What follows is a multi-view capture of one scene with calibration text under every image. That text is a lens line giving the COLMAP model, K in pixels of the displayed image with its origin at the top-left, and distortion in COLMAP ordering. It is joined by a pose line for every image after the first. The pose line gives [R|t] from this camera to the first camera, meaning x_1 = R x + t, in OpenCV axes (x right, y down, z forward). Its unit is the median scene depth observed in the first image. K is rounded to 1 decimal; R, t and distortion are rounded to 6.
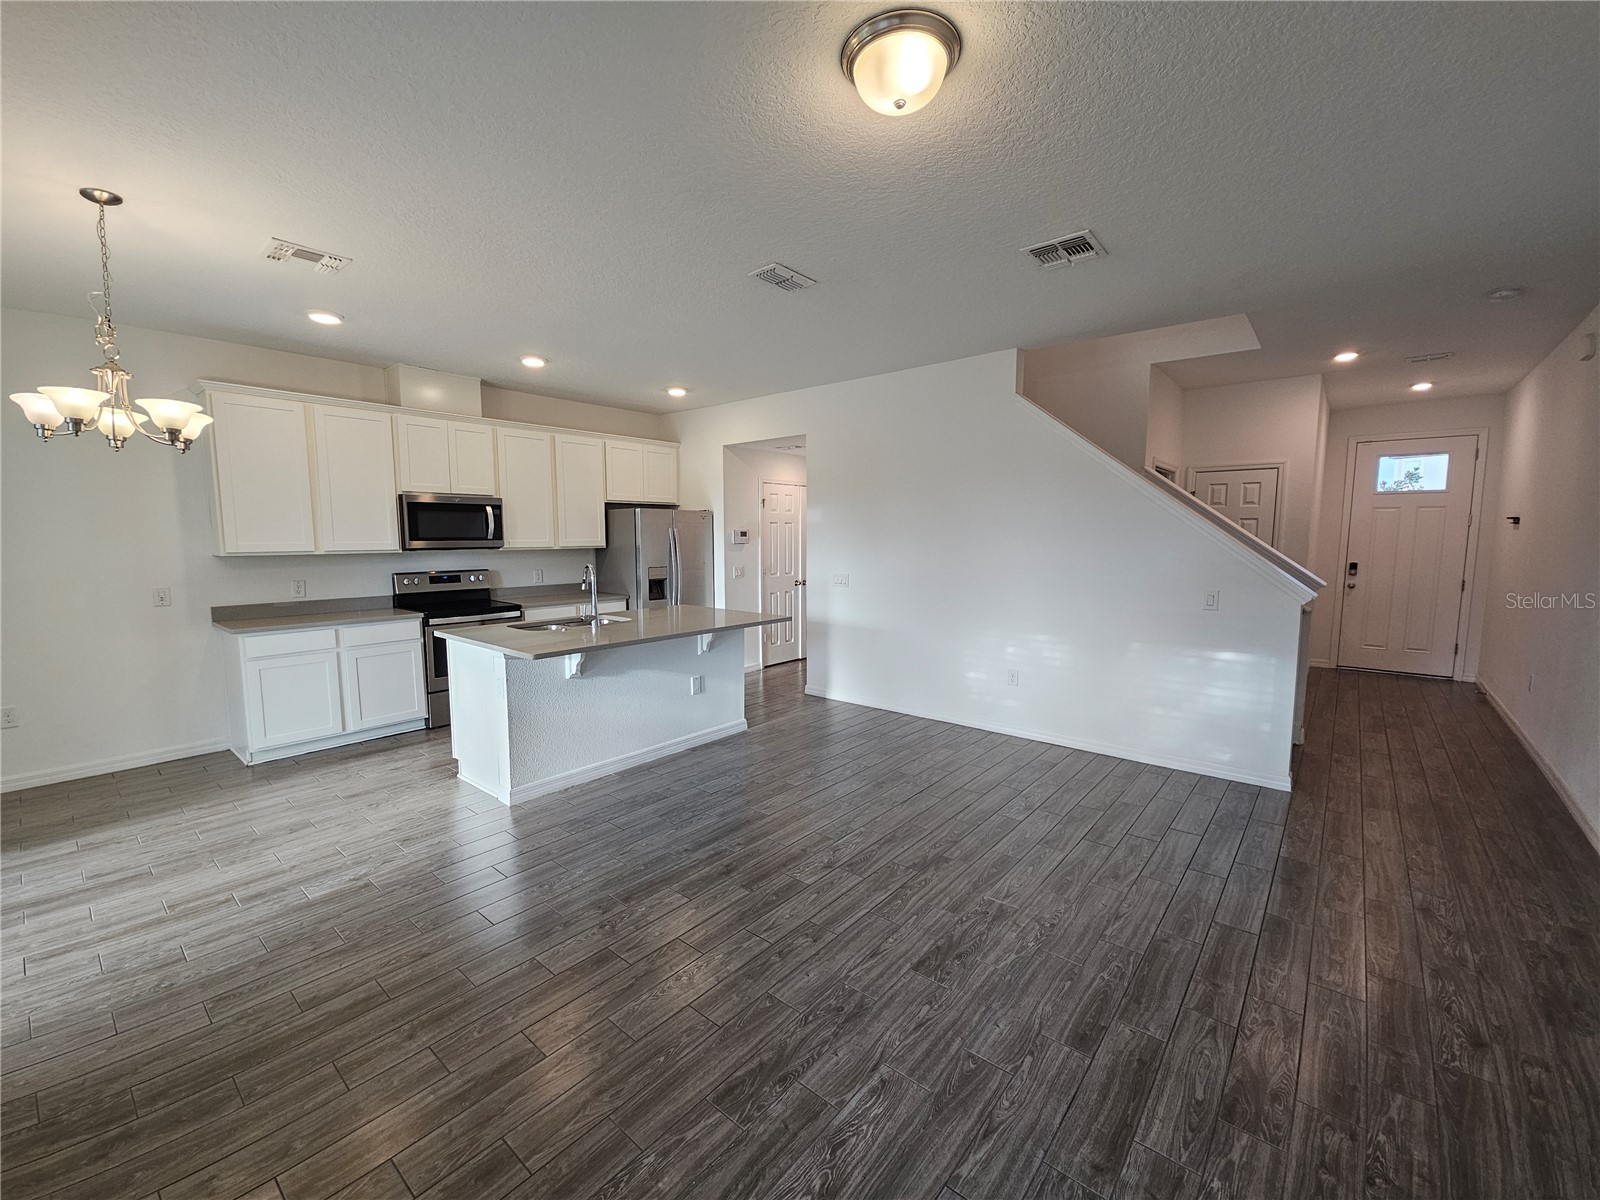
lens RADIAL K [[653.7, 0, 795.5], [0, 653.7, 598.5], [0, 0, 1]] dist [0.002669, -0.002691]
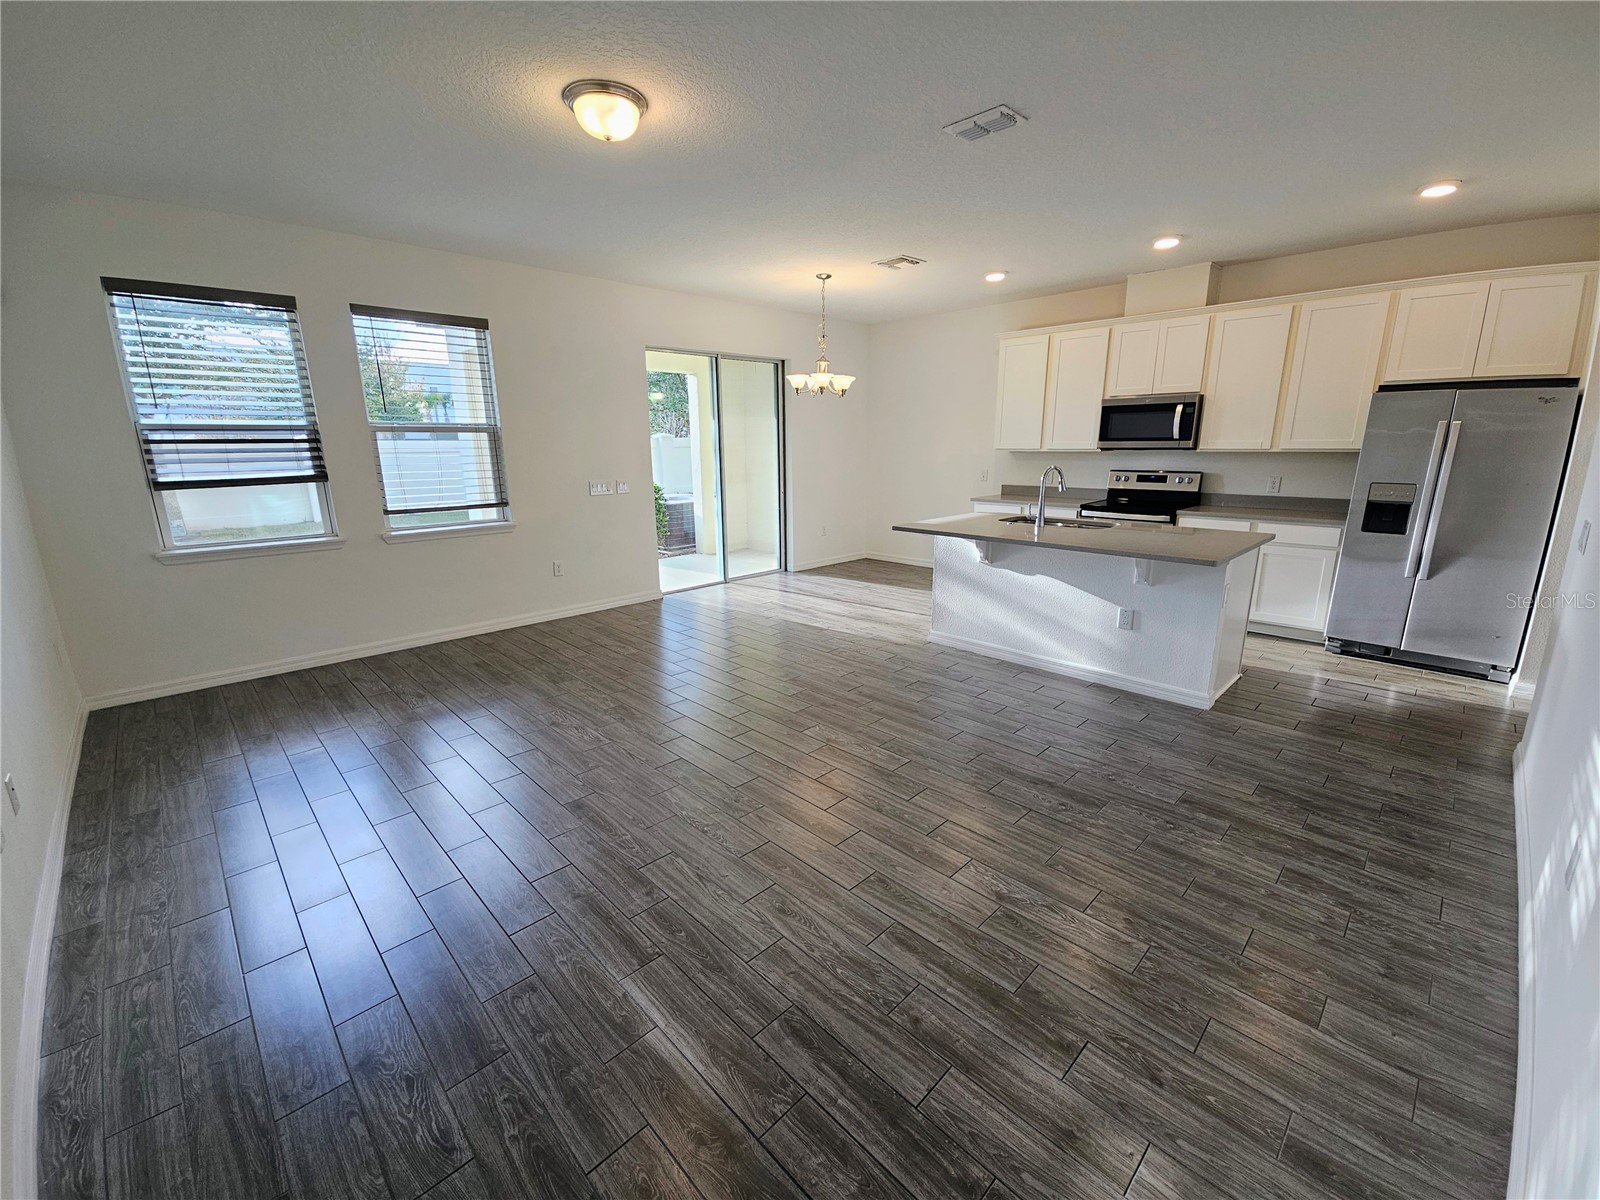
lens RADIAL K [[653.7, 0, 794.6], [0, 653.7, 600.7], [0, 0, 1]] dist [0.002669, -0.002691]
pose [[-0.101230, 0.237692, -0.966051, 0.946414], [-0.085384, 0.965381, 0.246474, -0.081622], [0.991192, 0.107436, -0.077431, 0.874001]]
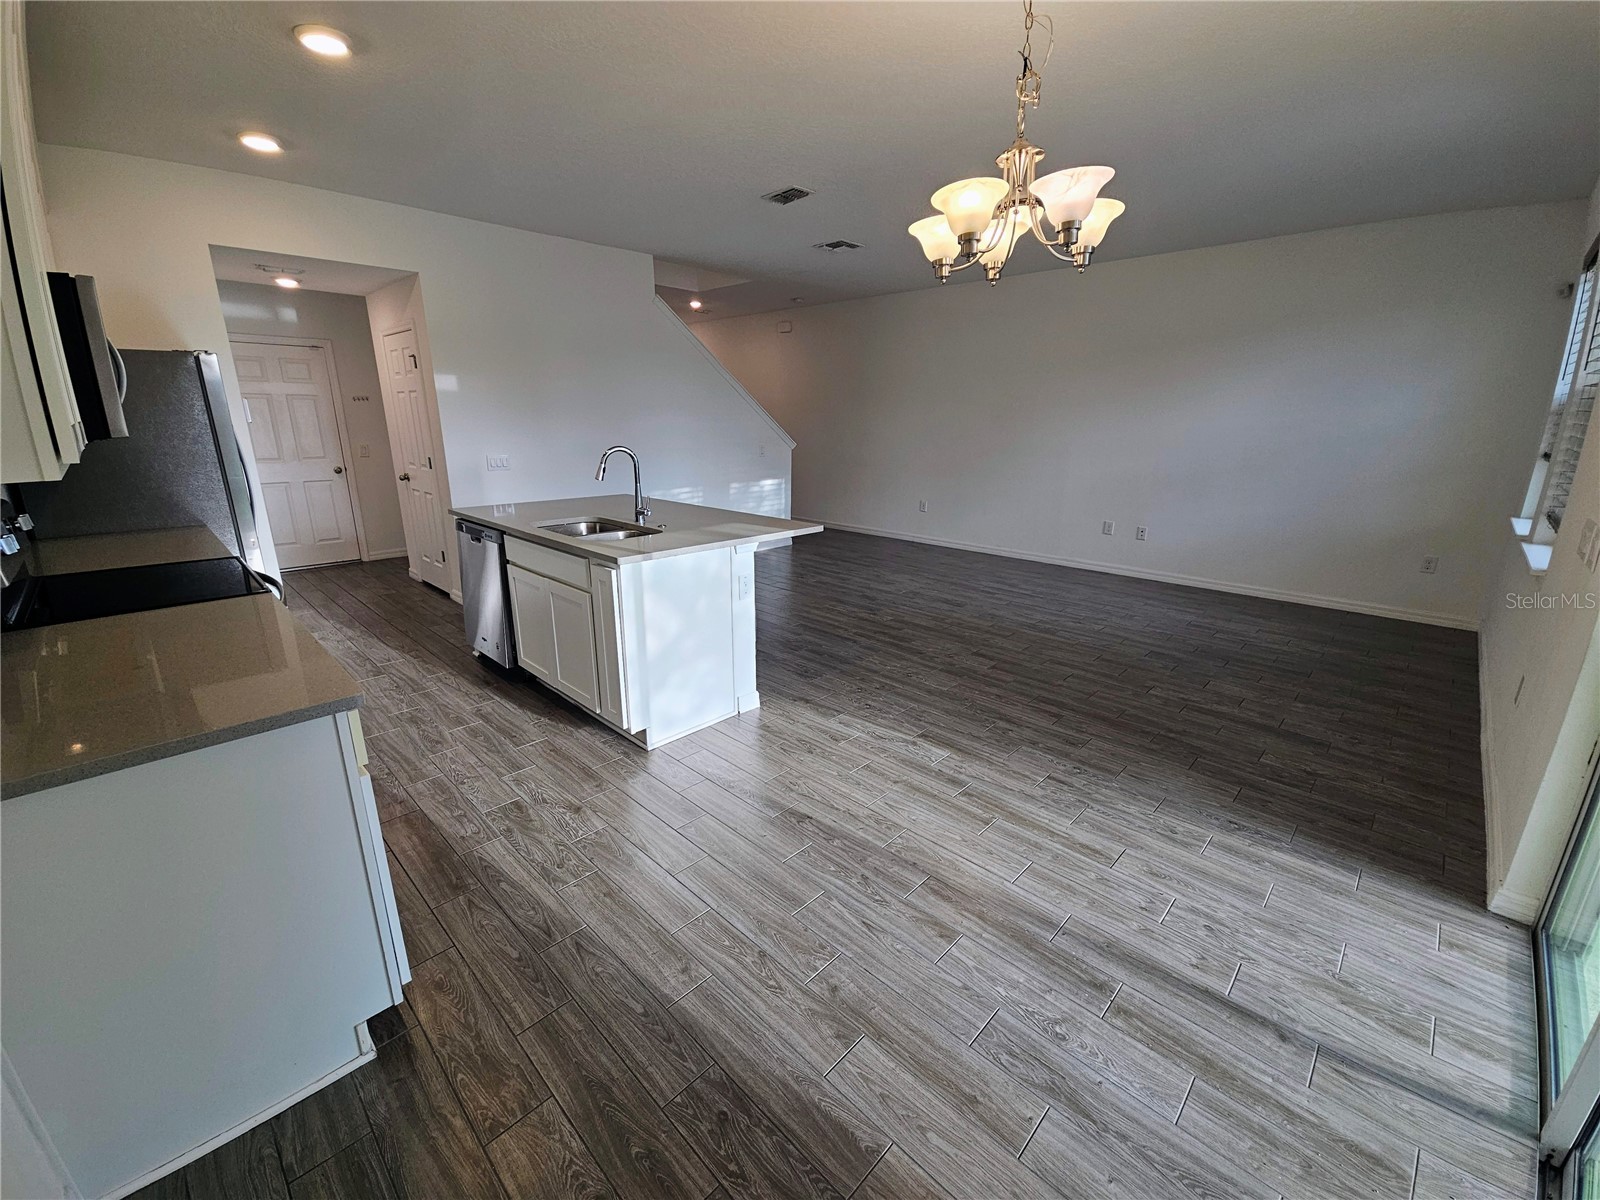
lens RADIAL K [[653.7, 0, 798.6], [0, 653.7, 603.2], [0, 0, 1]] dist [0.002669, -0.002691]
pose [[0.071038, -0.271111, 0.959923, -1.384452], [0.093032, 0.959960, 0.264237, -0.073066], [-0.993126, 0.070533, 0.093416, 0.901914]]
